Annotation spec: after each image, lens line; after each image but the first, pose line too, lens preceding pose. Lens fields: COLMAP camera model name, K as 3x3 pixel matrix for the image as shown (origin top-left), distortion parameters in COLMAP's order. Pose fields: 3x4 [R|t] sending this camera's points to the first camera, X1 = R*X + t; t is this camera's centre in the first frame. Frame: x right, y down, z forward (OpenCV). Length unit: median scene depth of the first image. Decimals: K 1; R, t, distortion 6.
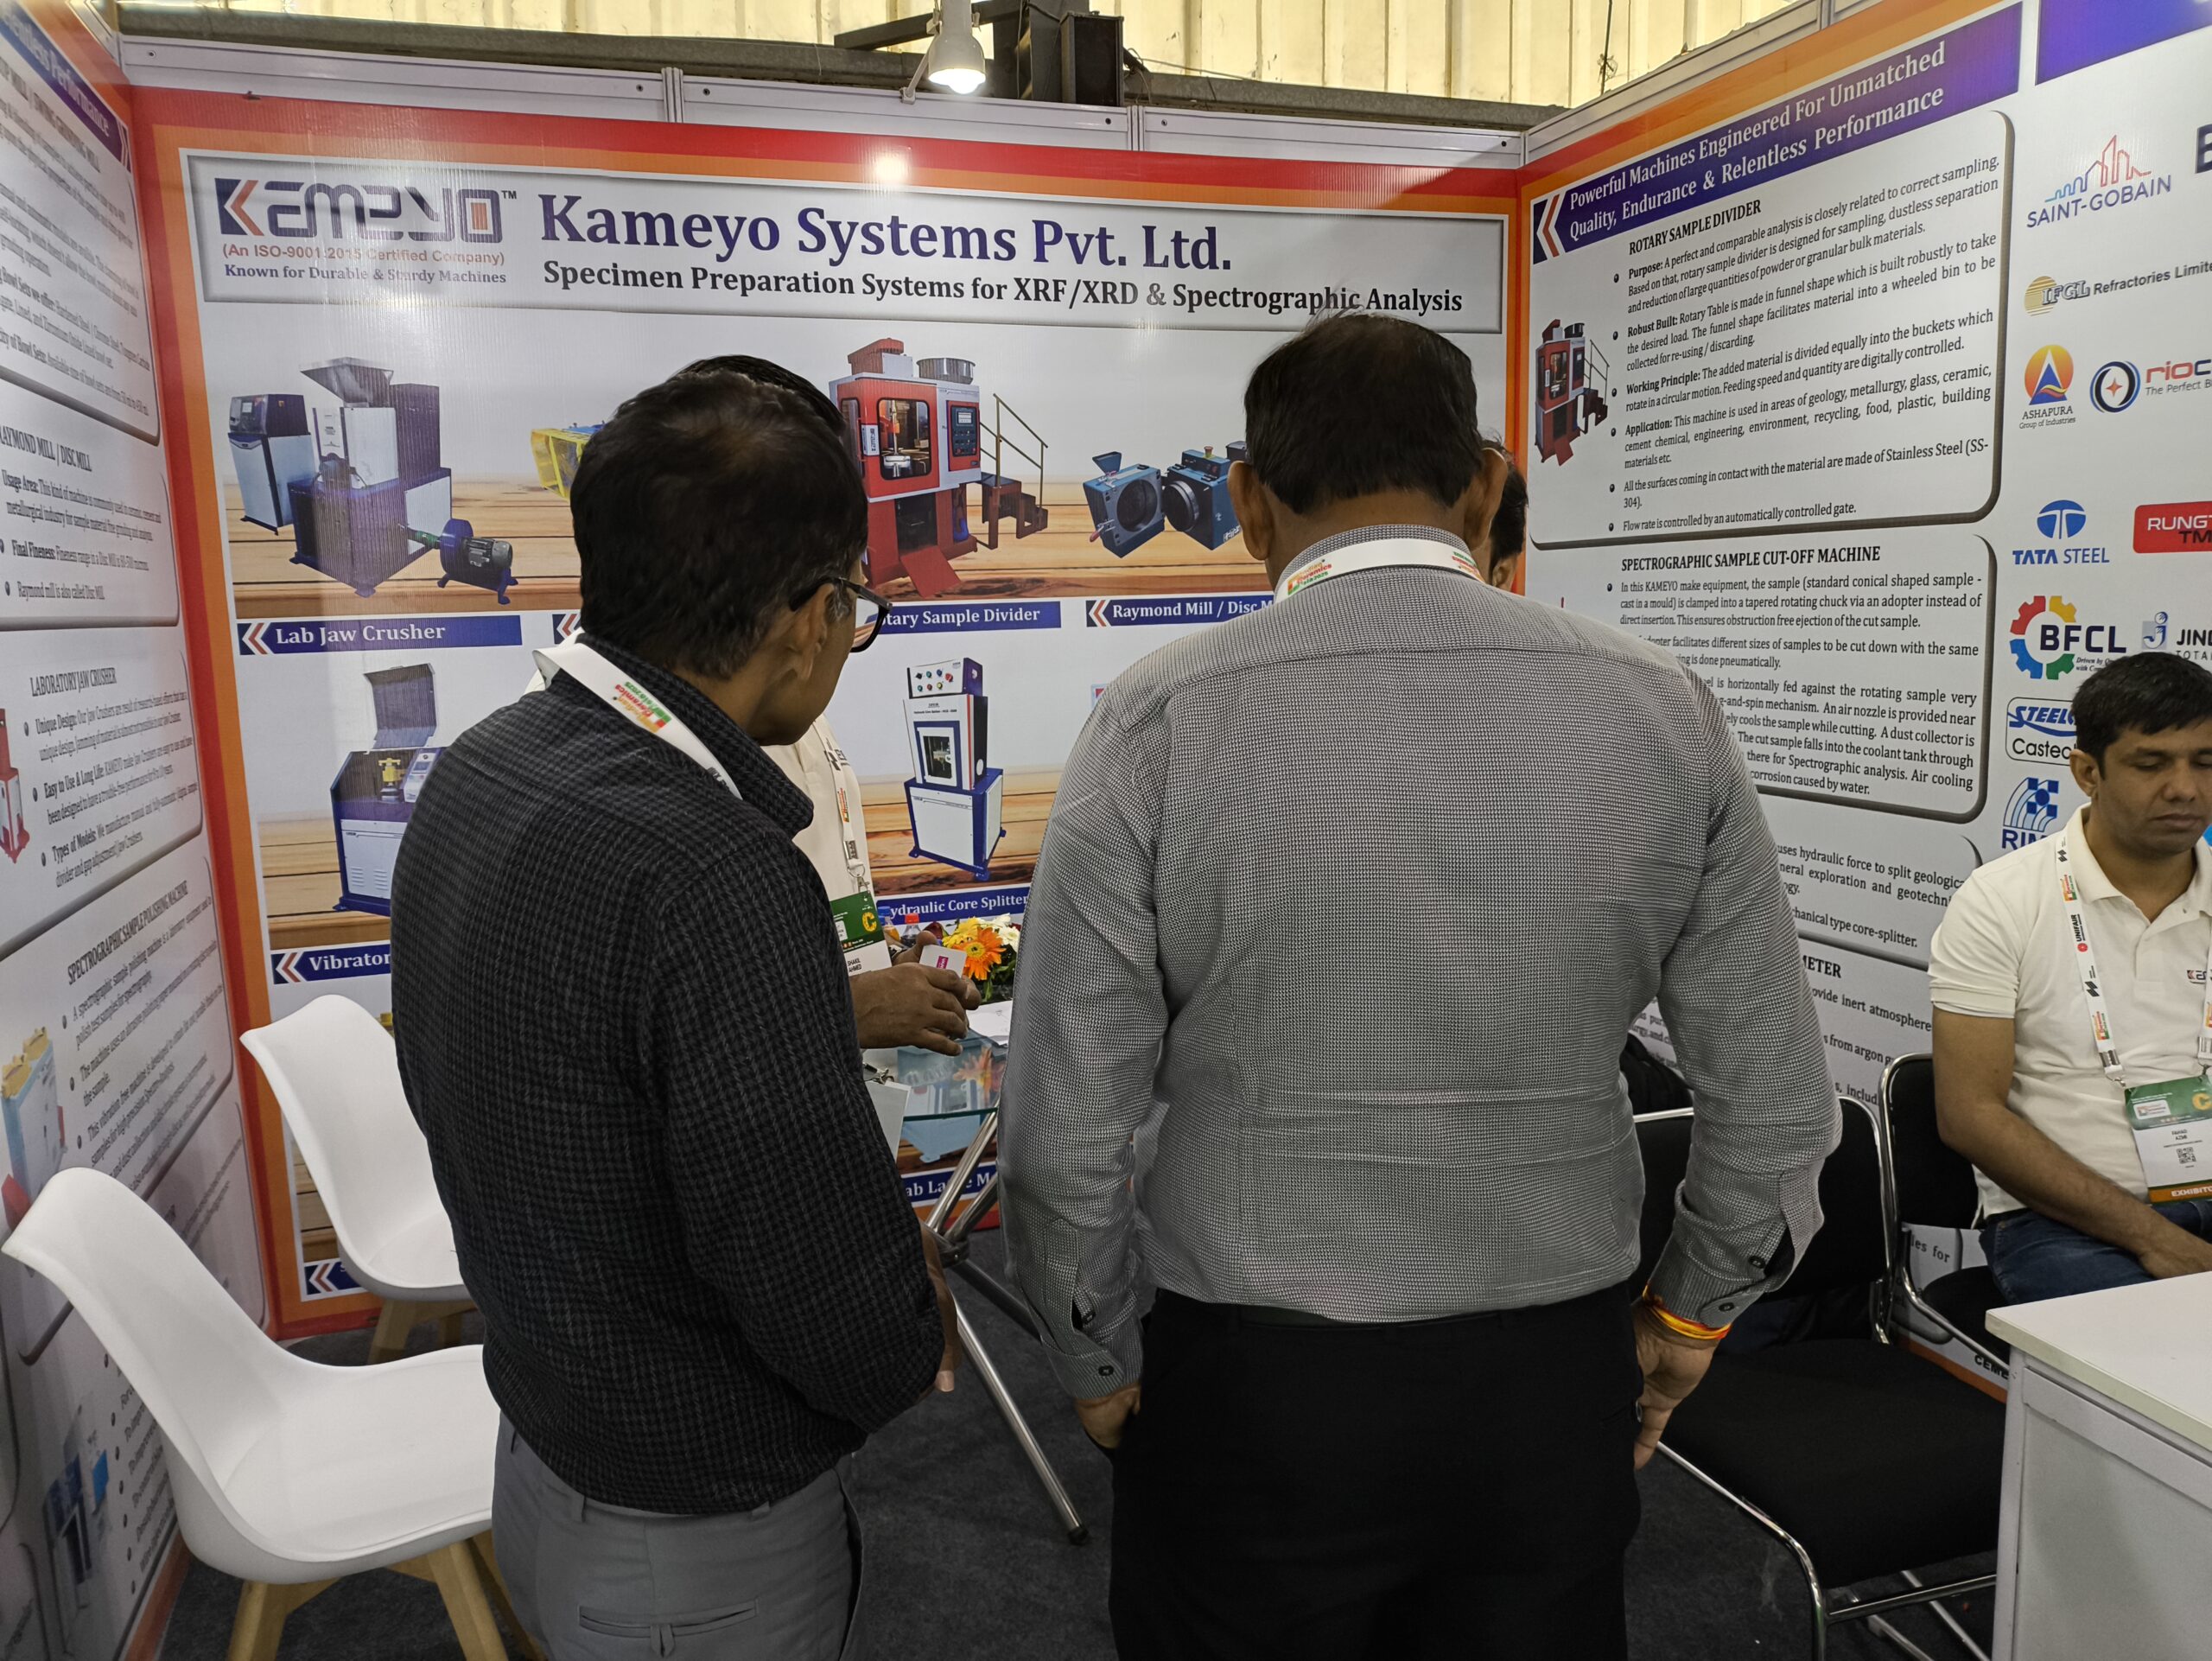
lens RADIAL K [[1598.3, 0, 1111.8], [0, 1598.3, 816.5], [0, 0, 1]] dist [0.152984, -0.270785]
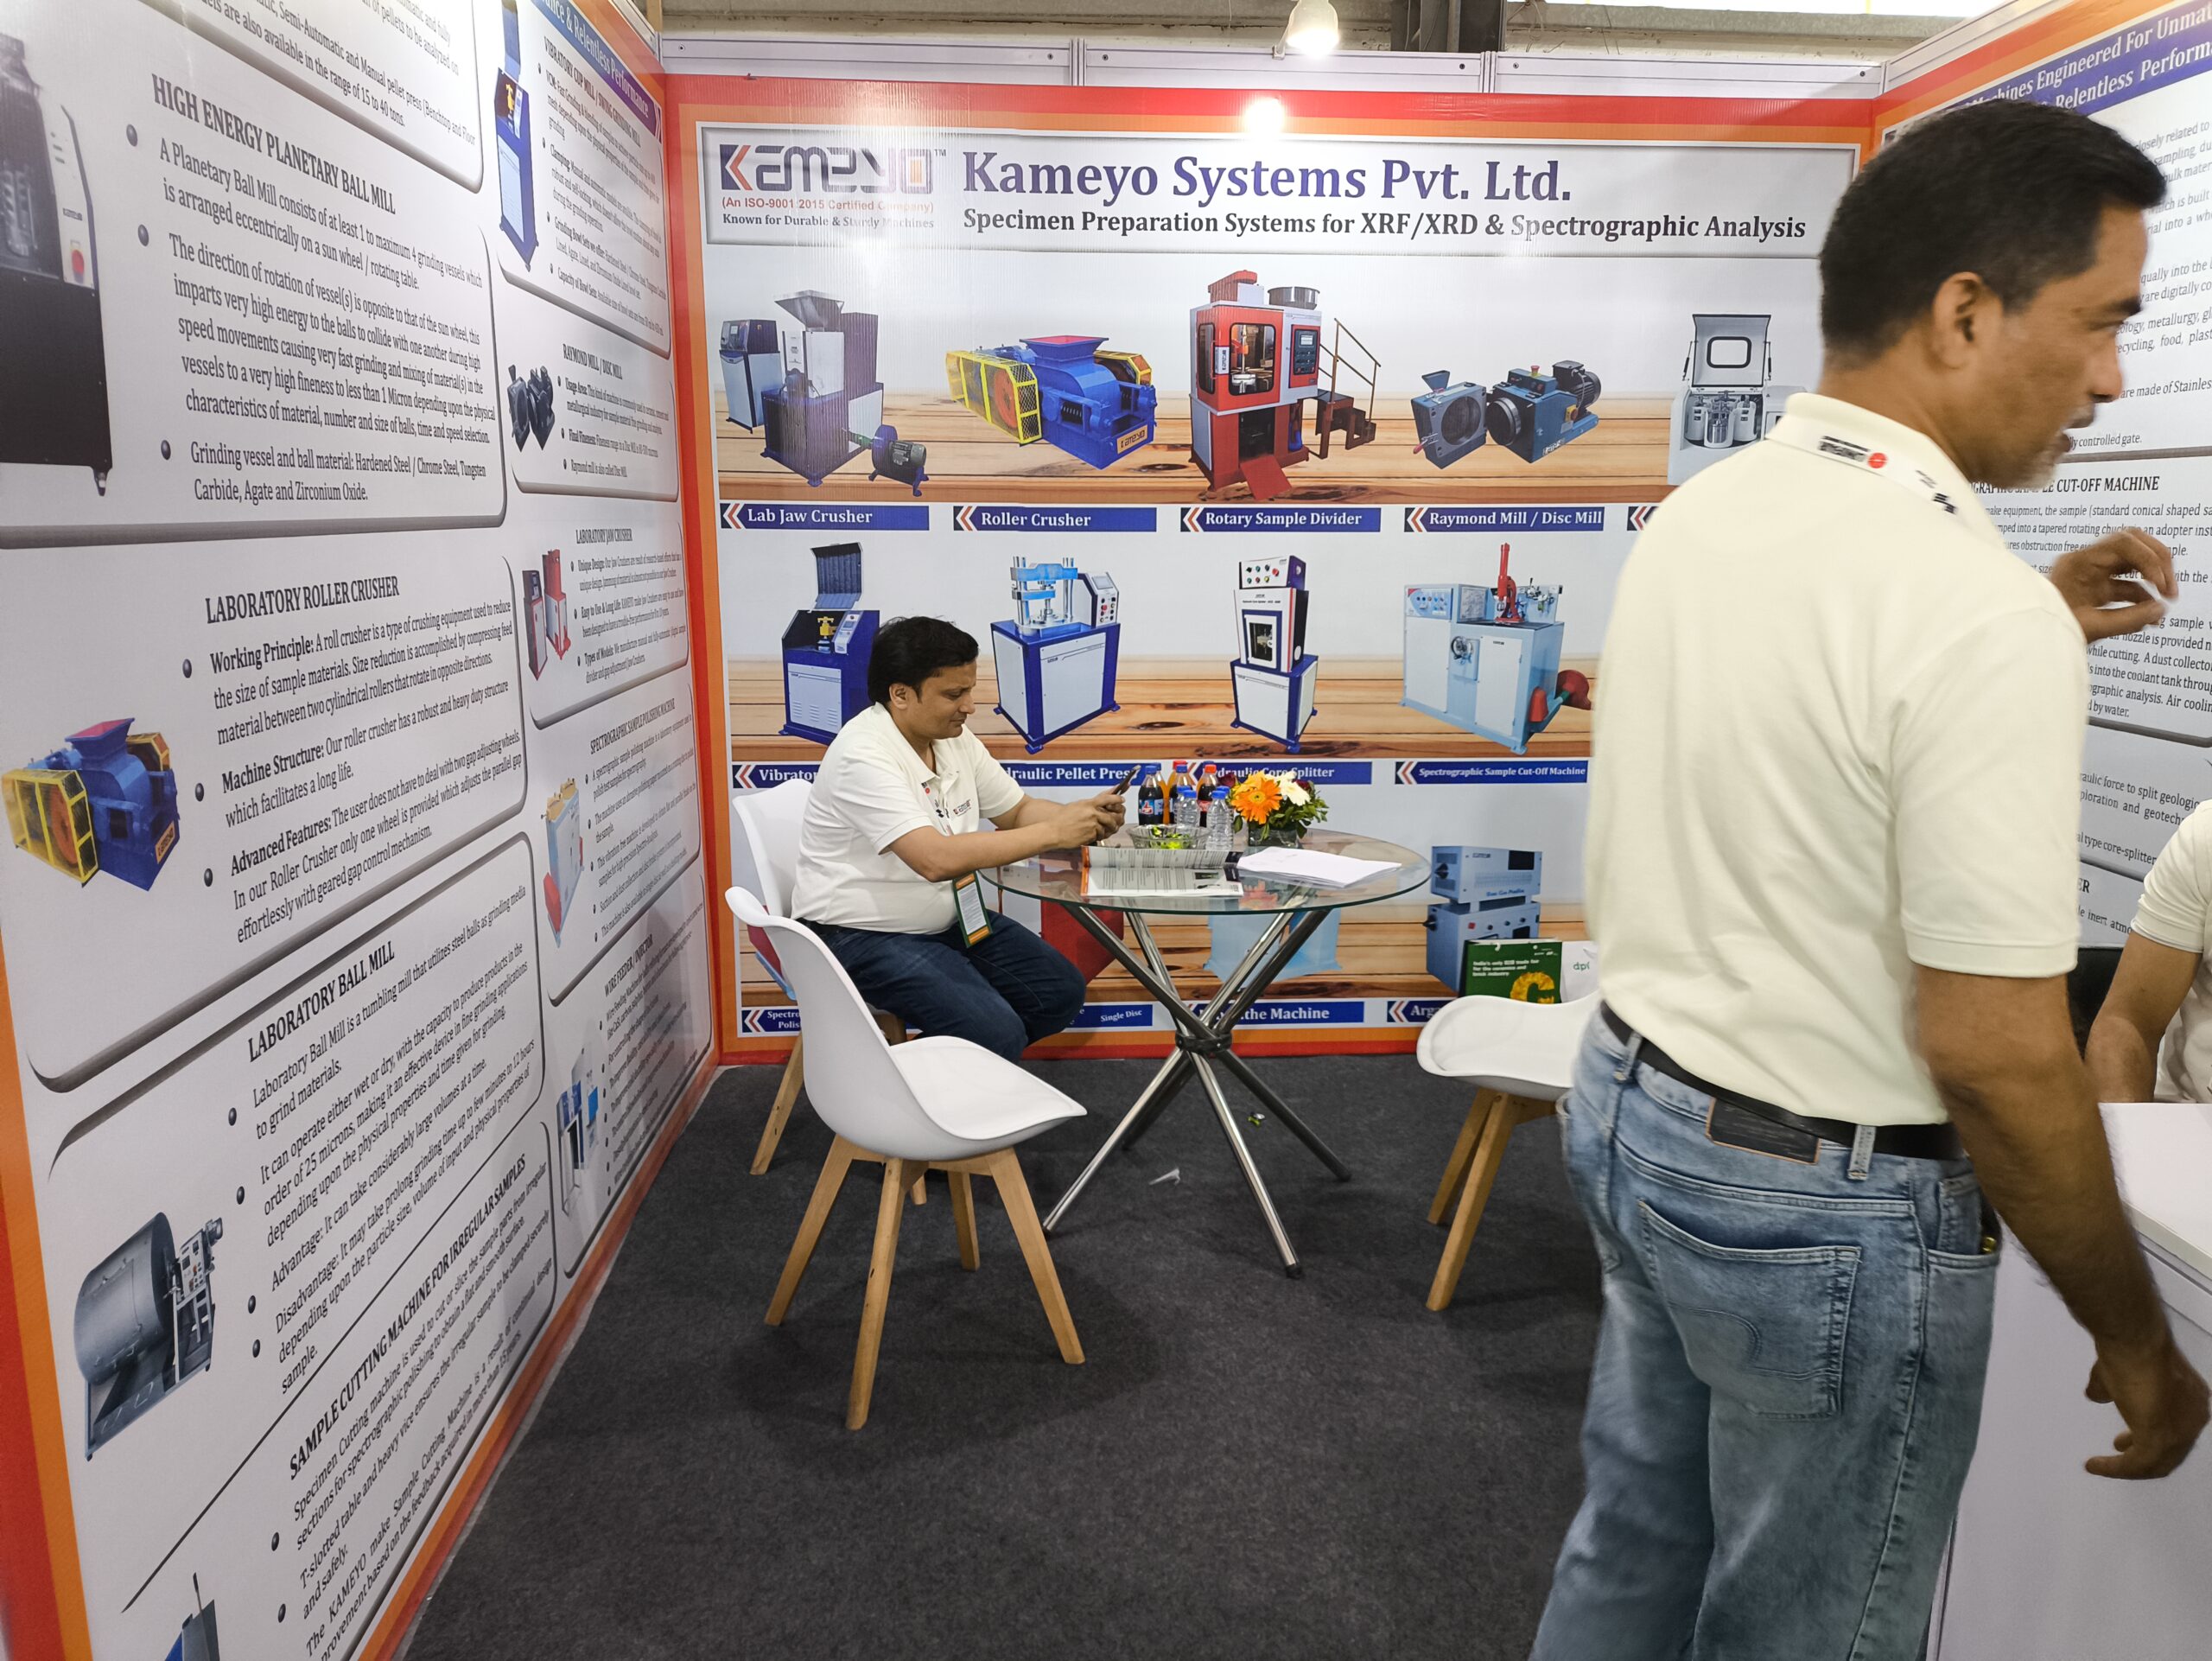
lens RADIAL K [[1598.3, 0, 1111.8], [0, 1598.3, 816.5], [0, 0, 1]] dist [0.152984, -0.270785]
pose [[0.965188, 0.081164, -0.248646, 0.087395], [-0.068870, 0.995952, 0.057763, 0.029138], [0.252328, -0.038628, 0.966871, -0.144819]]
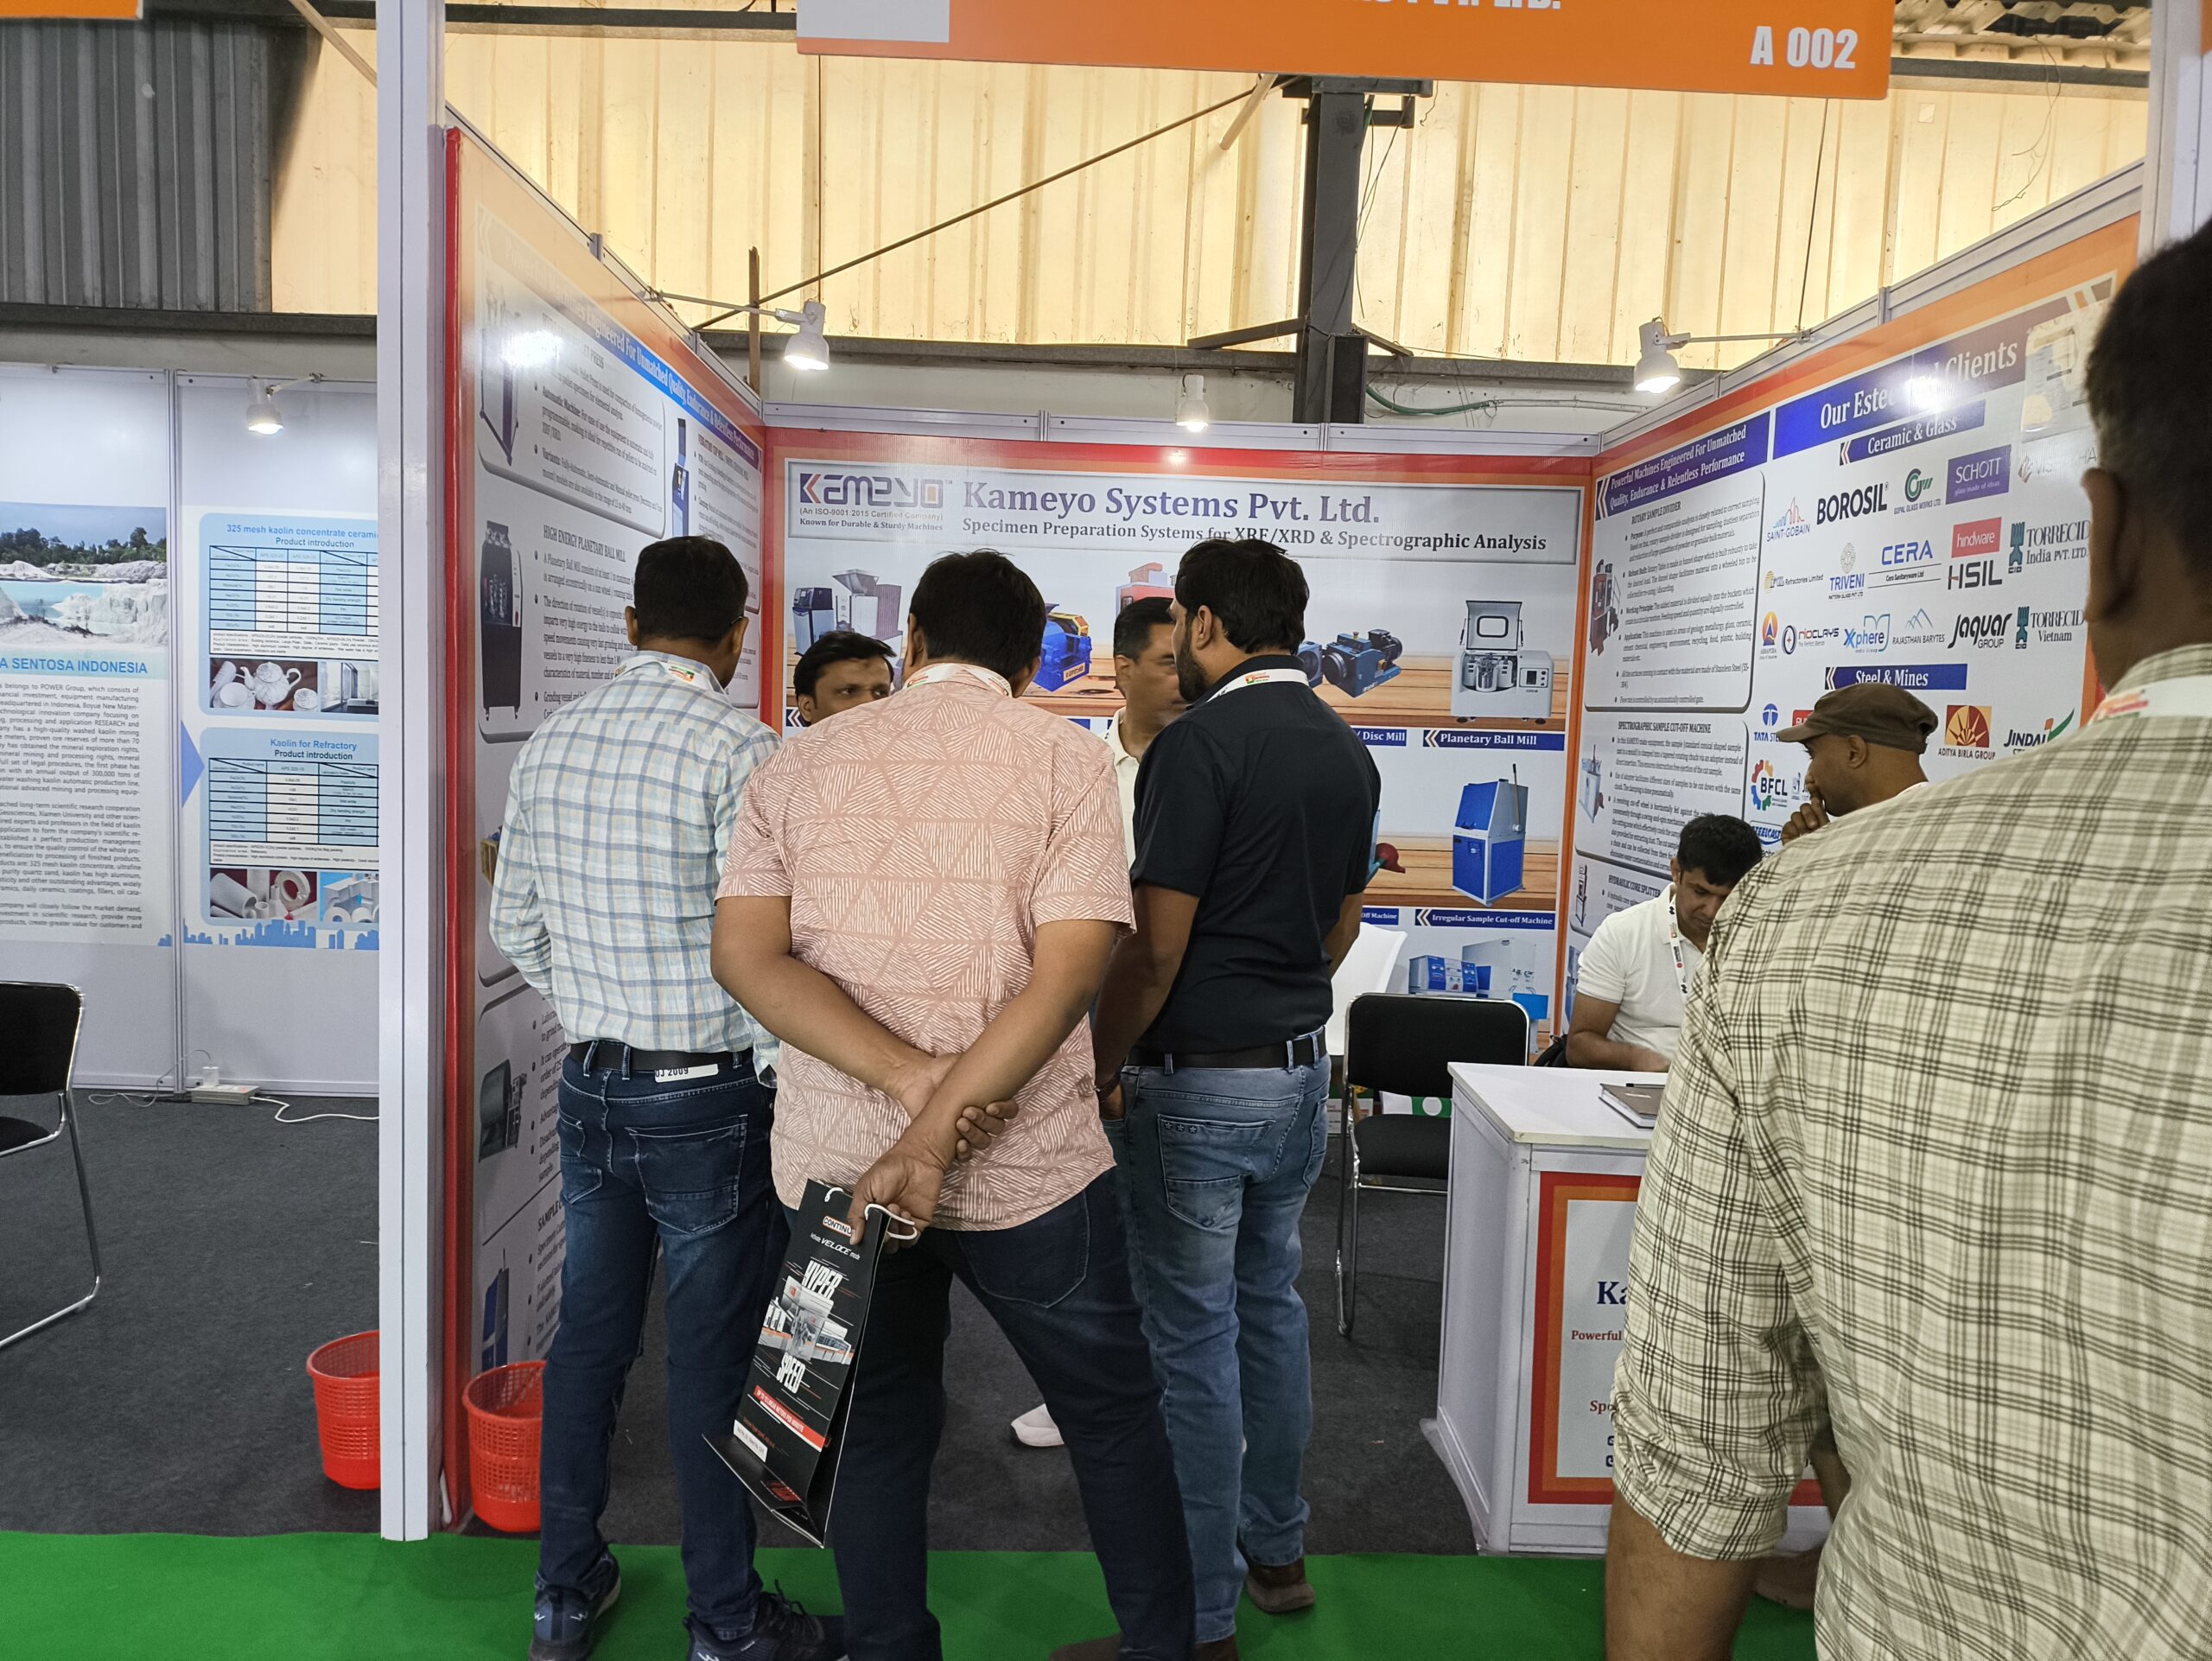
lens RADIAL K [[1597.9, 0, 1105.8], [0, 1597.9, 824.2], [0, 0, 1]] dist [0.132114, -0.217401]
pose [[0.955876, 0.082143, -0.282051, 0.301505], [-0.100258, 0.993685, -0.050381, 0.060159], [0.276131, 0.076436, 0.958076, -0.572232]]
